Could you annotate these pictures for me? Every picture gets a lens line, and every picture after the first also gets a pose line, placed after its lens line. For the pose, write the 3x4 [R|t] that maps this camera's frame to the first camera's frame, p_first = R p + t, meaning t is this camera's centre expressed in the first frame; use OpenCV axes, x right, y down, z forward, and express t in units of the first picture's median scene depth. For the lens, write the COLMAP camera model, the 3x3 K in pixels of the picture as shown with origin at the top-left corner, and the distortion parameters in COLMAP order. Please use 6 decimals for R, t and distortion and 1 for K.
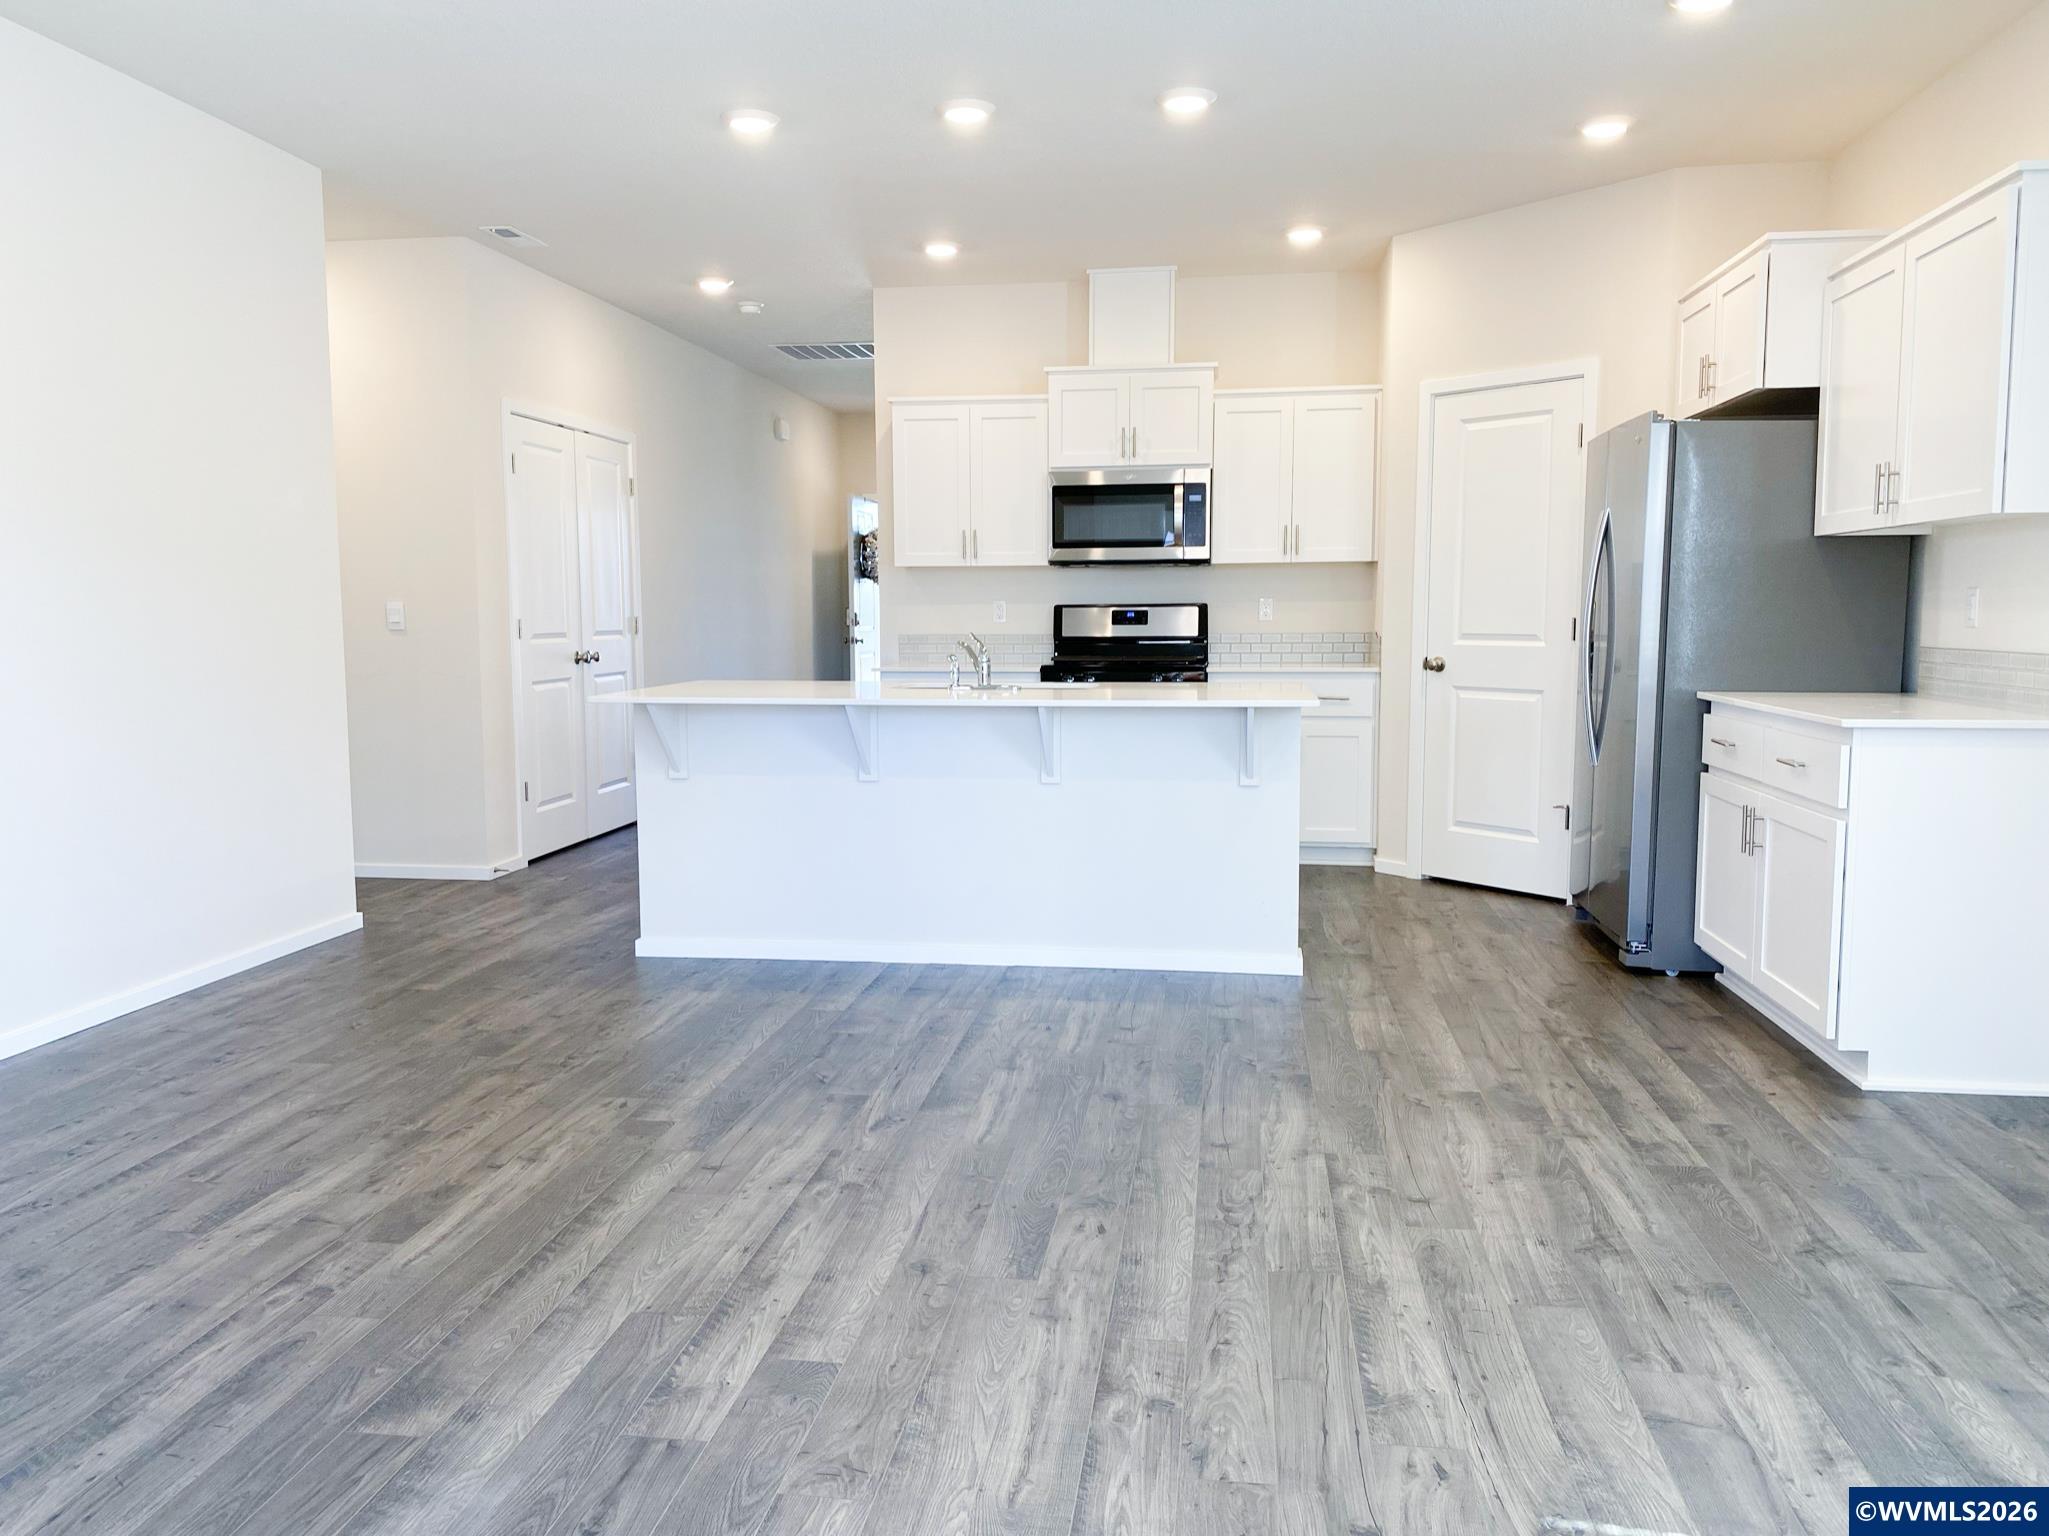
lens RADIAL K [[1570.3, 0, 1010.7], [0, 1570.3, 778.5], [0, 0, 1]] dist [0.024768, -0.031069]
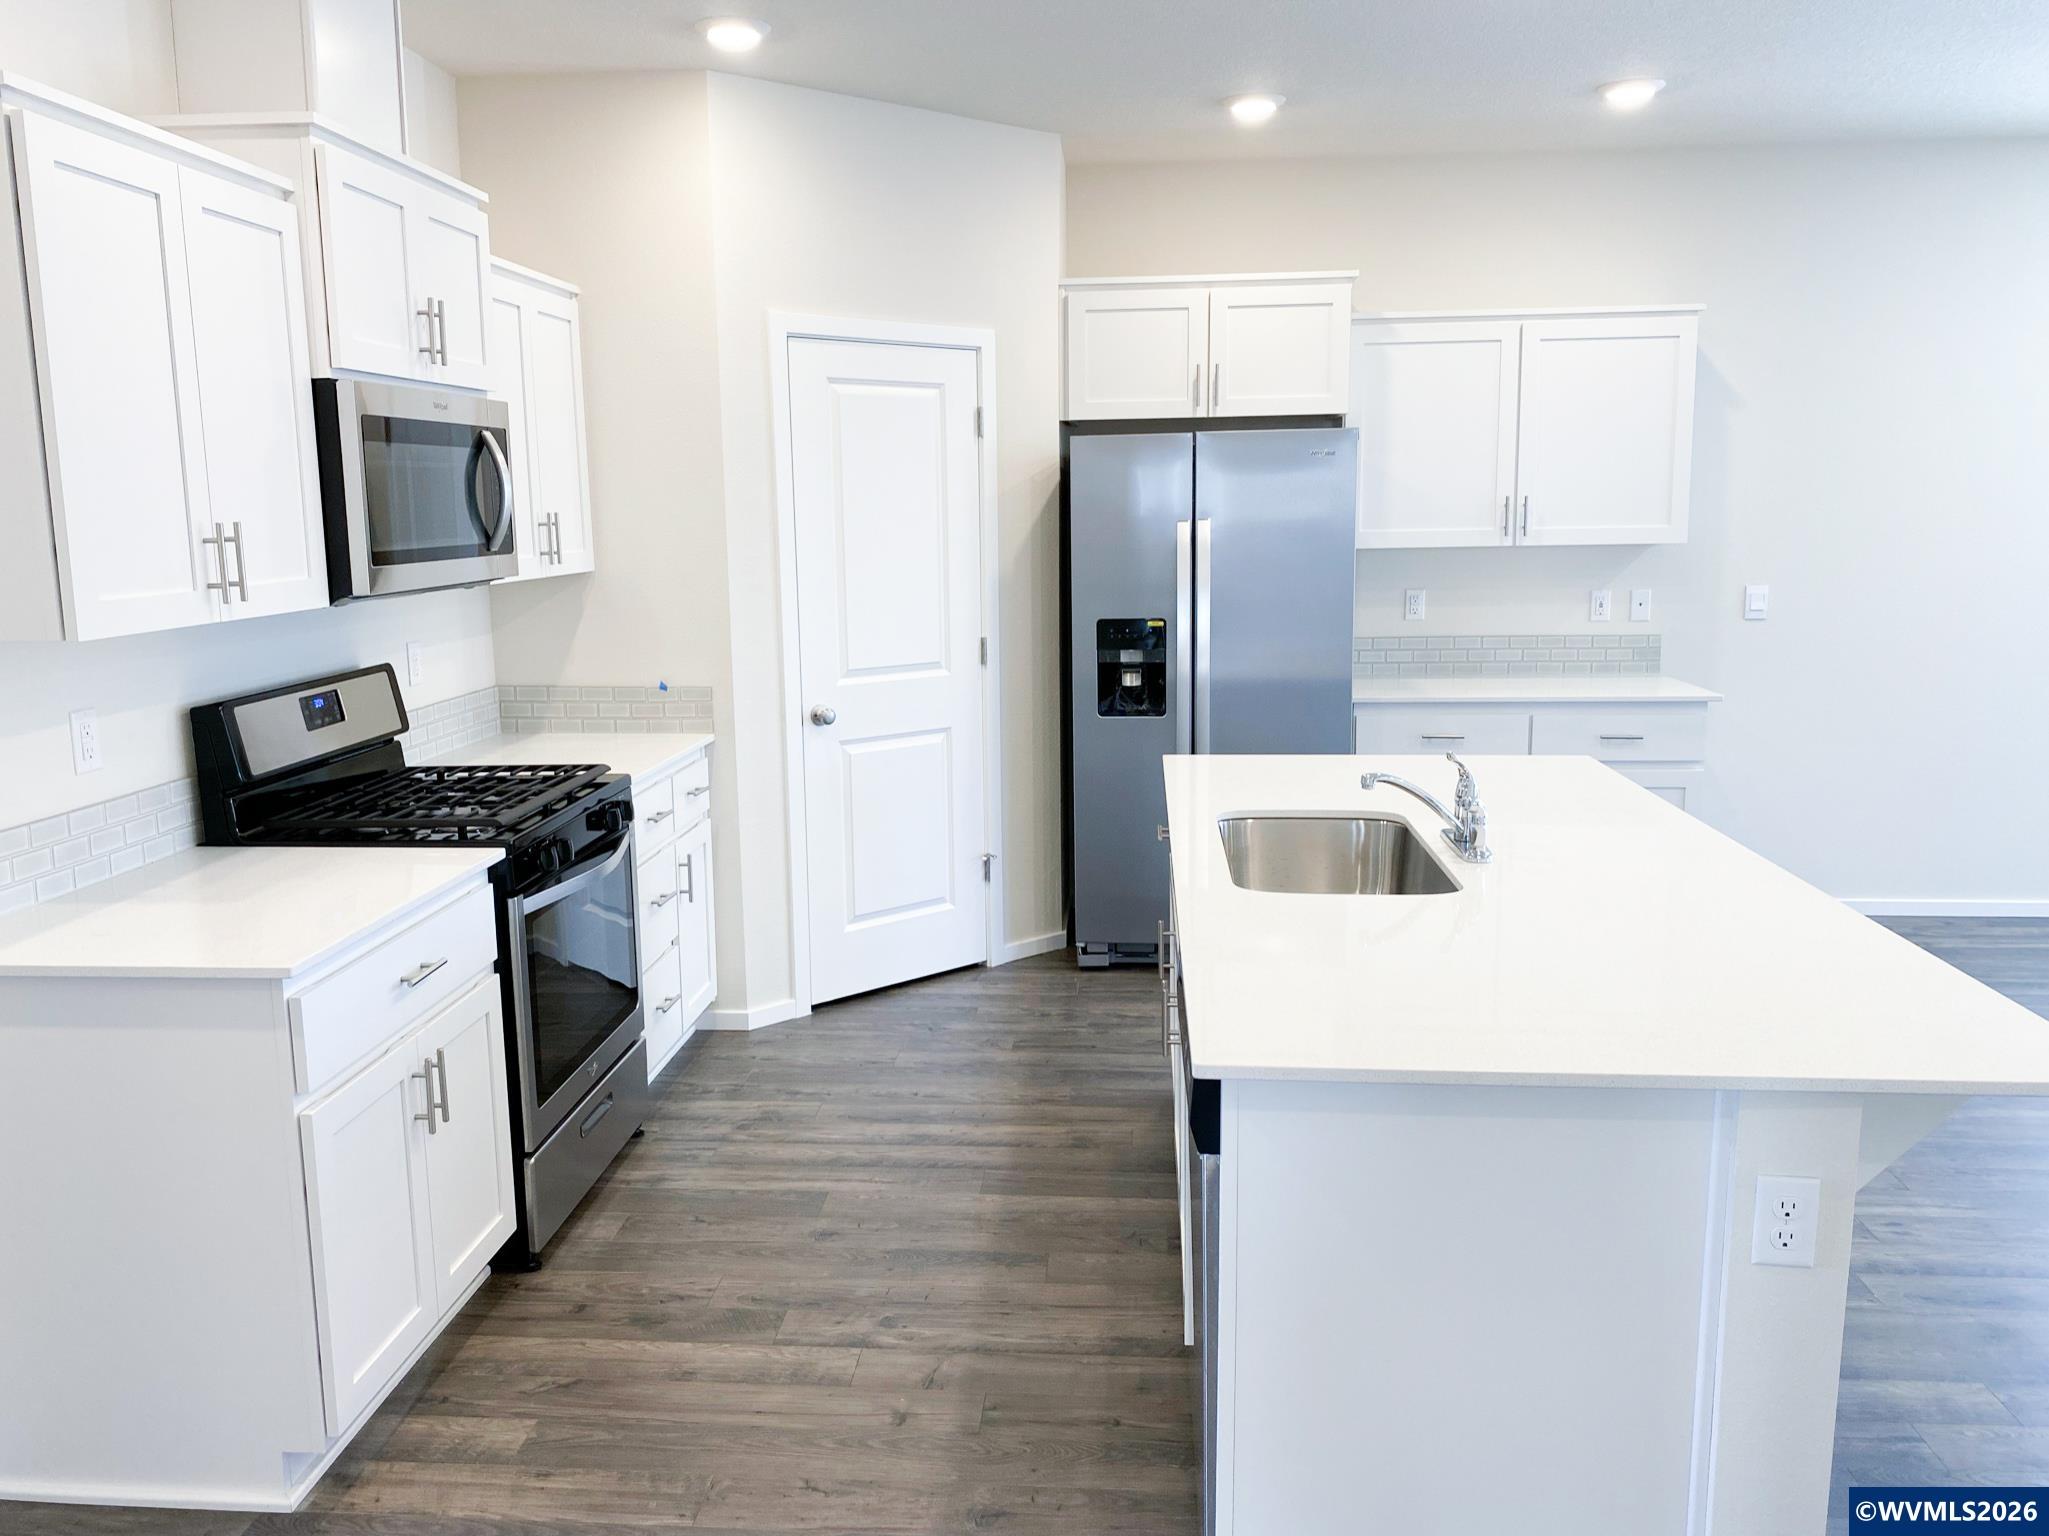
lens RADIAL K [[1579.5, 0, 1013.8], [0, 1579.5, 760.6], [0, 0, 1]] dist [0.006285, 0.000813]
pose [[-0.060721, -0.157774, 0.985607, -0.760398], [0.121401, 0.978931, 0.164185, -0.269516], [-0.990744, 0.129624, -0.040288, 1.589574]]
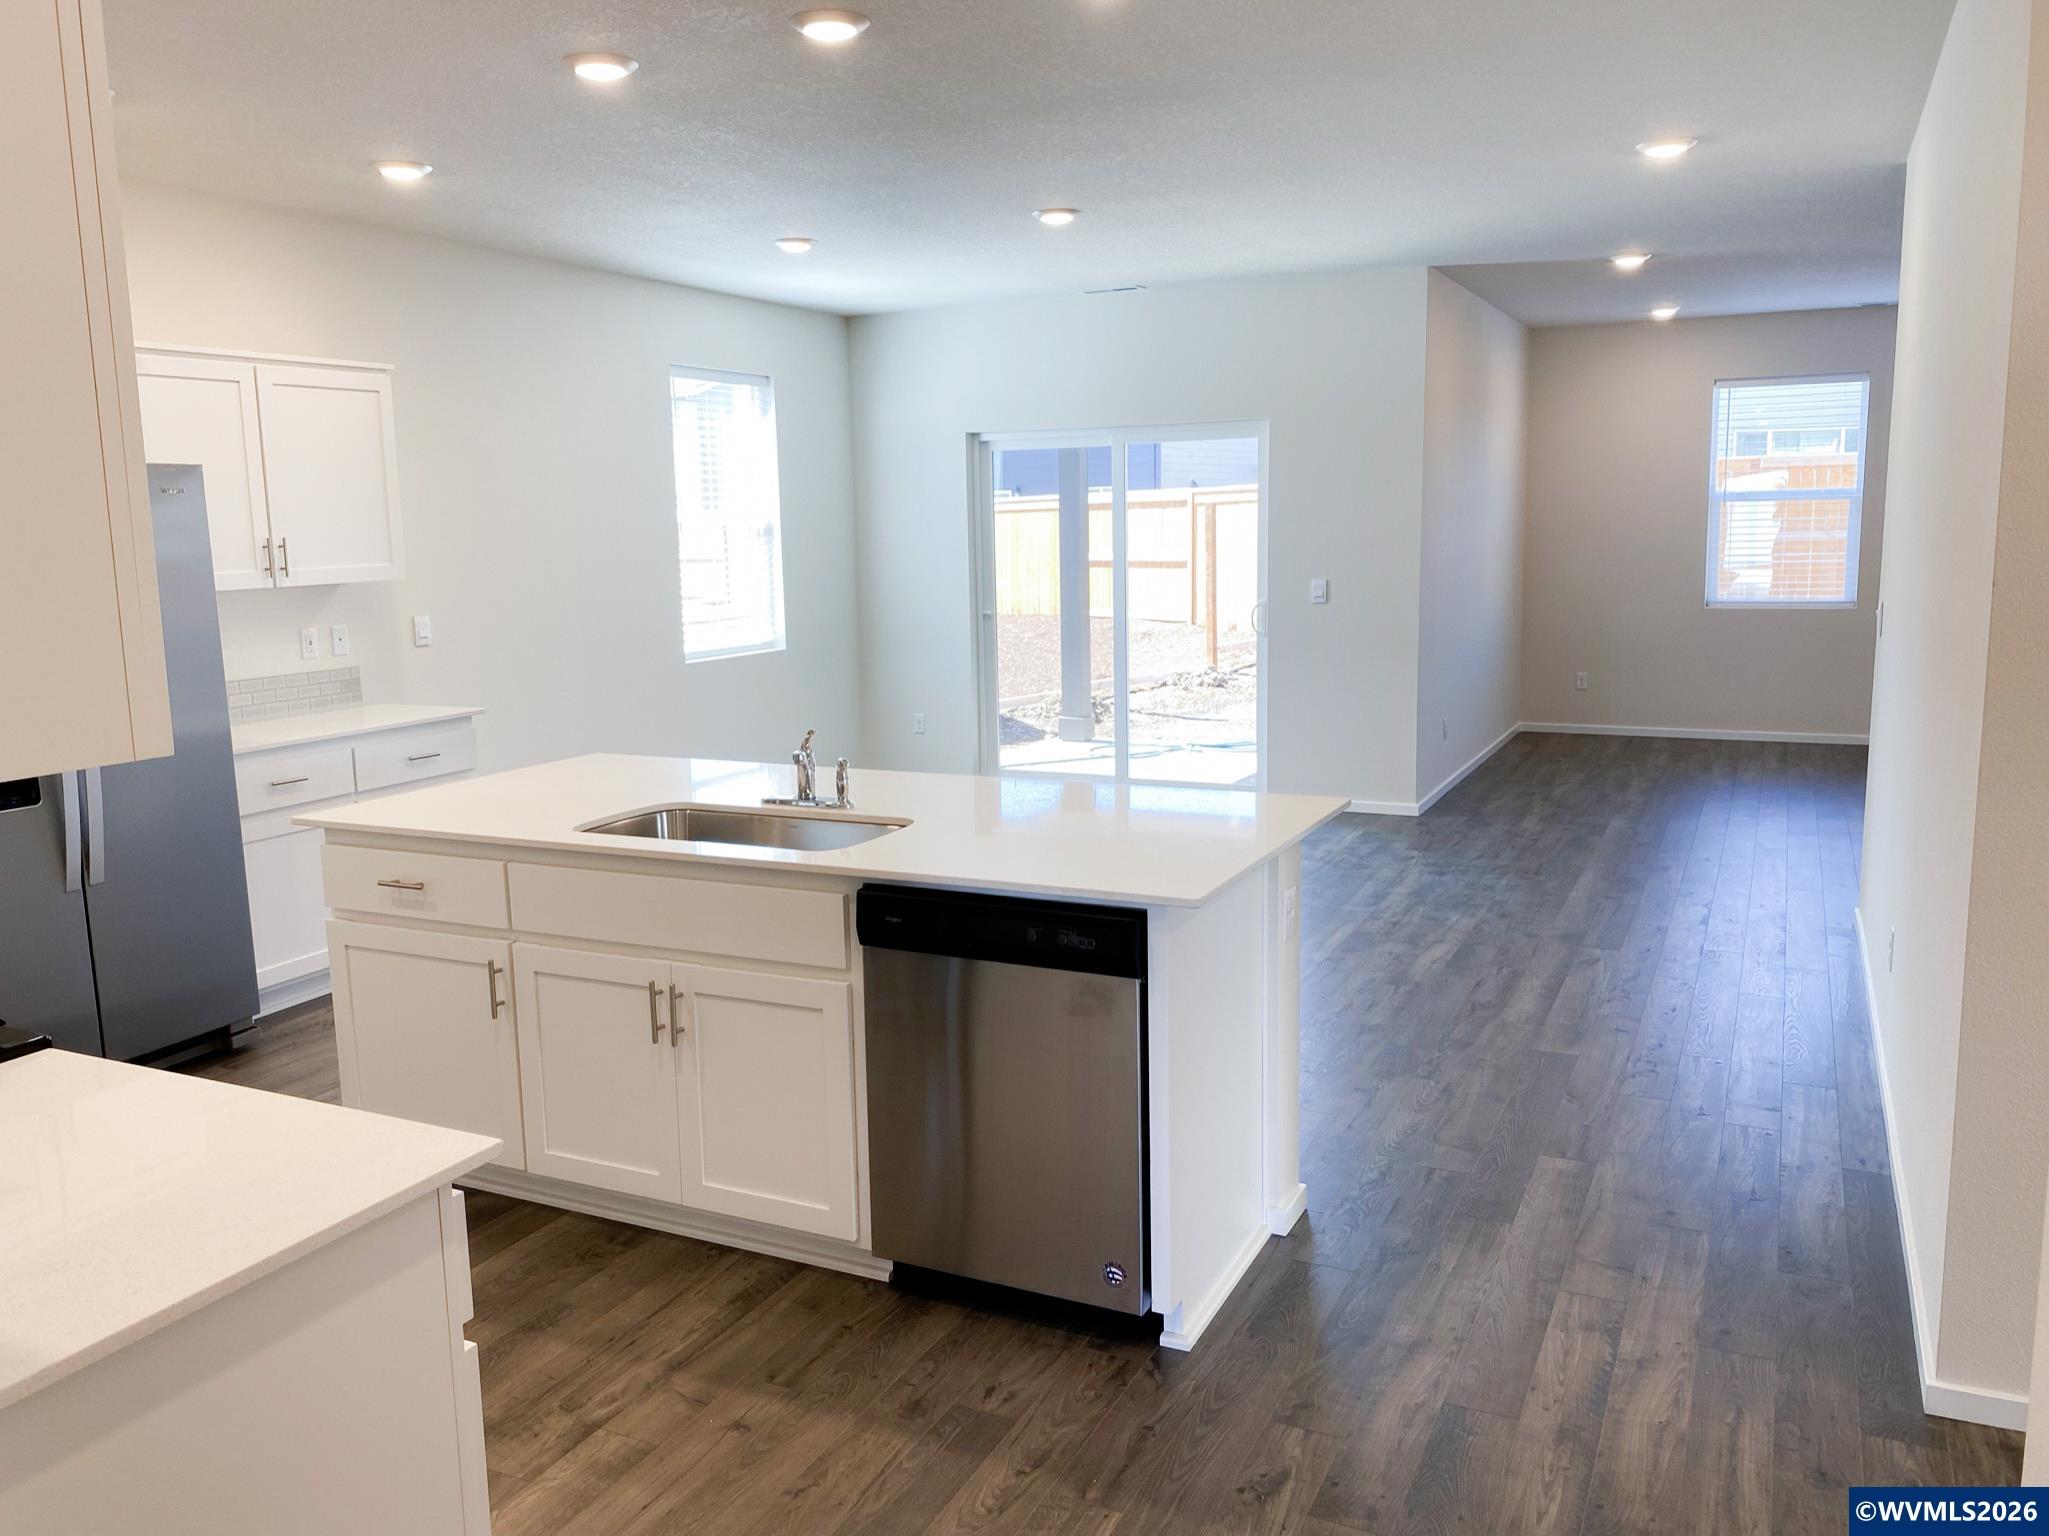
lens RADIAL K [[1579.5, 0, 1013.8], [0, 1579.5, 760.6], [0, 0, 1]] dist [0.006285, 0.000813]
pose [[-0.950363, -0.021978, 0.310366, -0.443408], [0.059749, 0.966047, 0.251364, -0.335920], [-0.305353, 0.257431, -0.916782, 2.186854]]
